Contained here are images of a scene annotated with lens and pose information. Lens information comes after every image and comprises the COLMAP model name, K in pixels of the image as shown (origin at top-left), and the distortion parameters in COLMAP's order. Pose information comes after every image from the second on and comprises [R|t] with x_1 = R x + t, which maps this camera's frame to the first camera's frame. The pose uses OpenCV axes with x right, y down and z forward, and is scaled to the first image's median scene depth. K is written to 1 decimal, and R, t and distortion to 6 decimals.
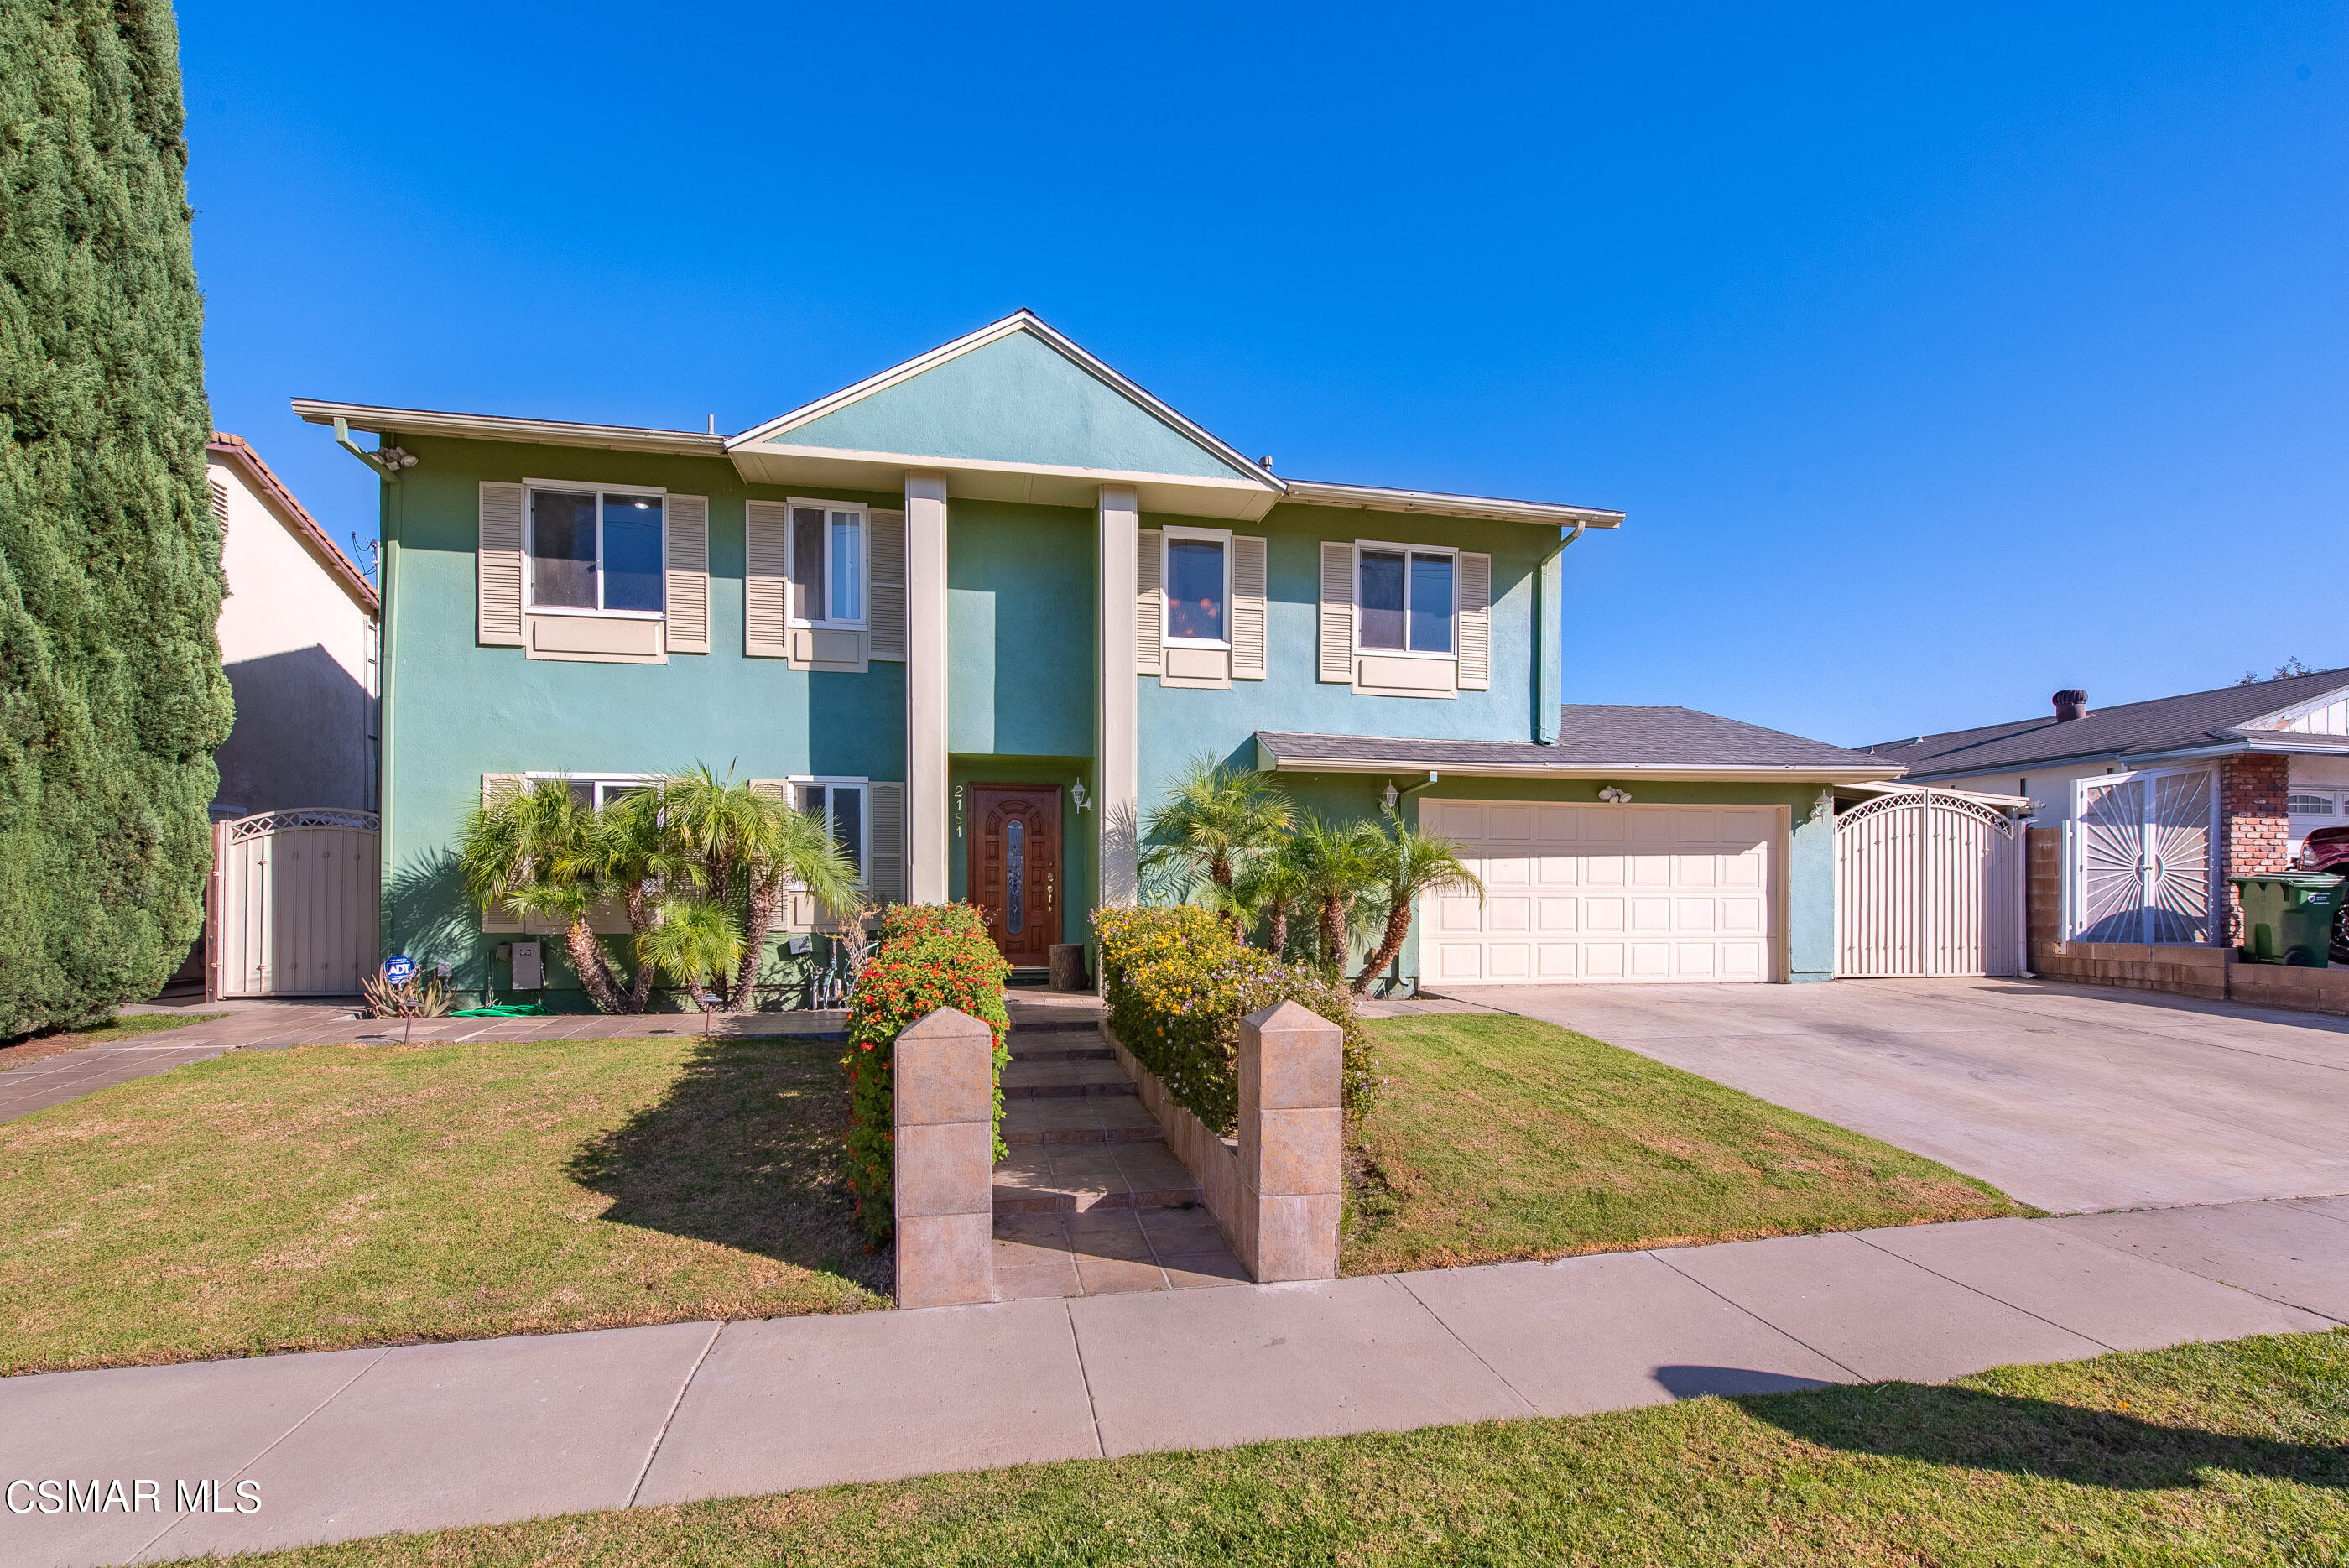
lens RADIAL K [[1078.1, 0, 1175.9], [0, 1078.1, 790.4], [0, 0, 1]] dist [0.009889, -0.001755]
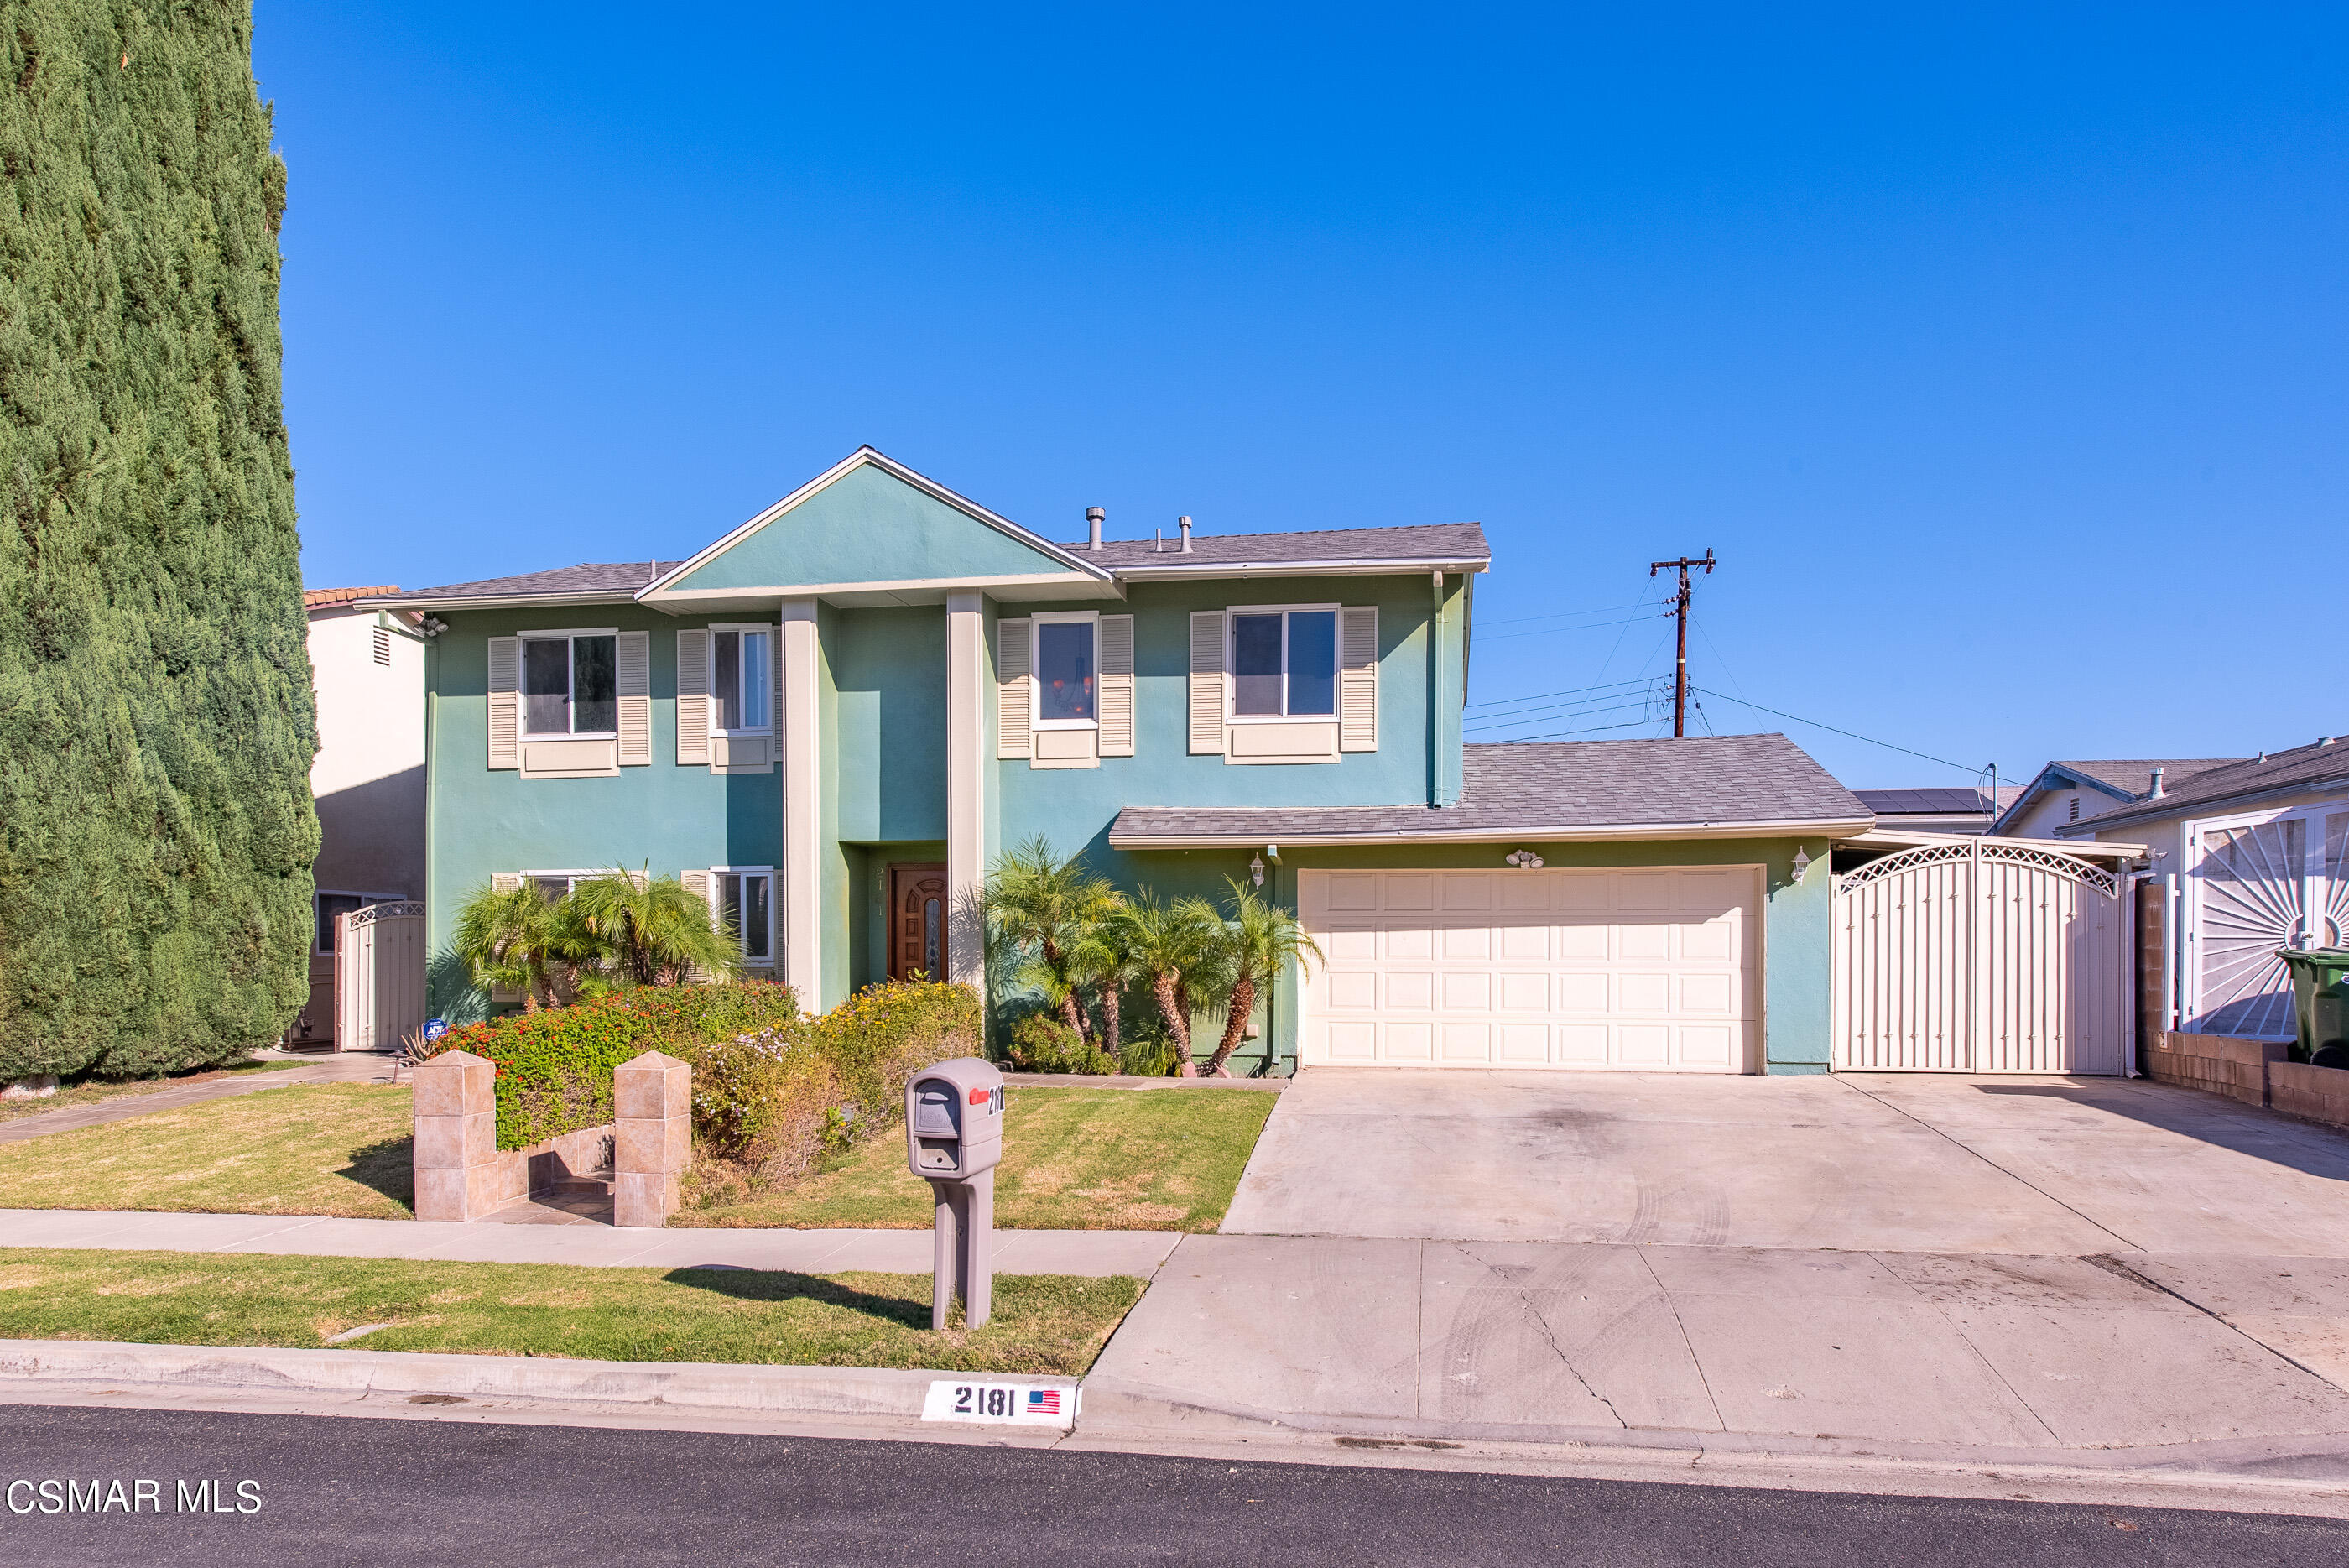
lens RADIAL K [[1501.6, 0, 1176.6], [0, 1501.6, 777.2], [0, 0, 1]] dist [0.022433, -0.010511]
pose [[0.934404, -0.043417, -0.353559, 0.682590], [0.036399, 0.998987, -0.026476, -0.049196], [0.354350, 0.011870, 0.935038, -0.329524]]
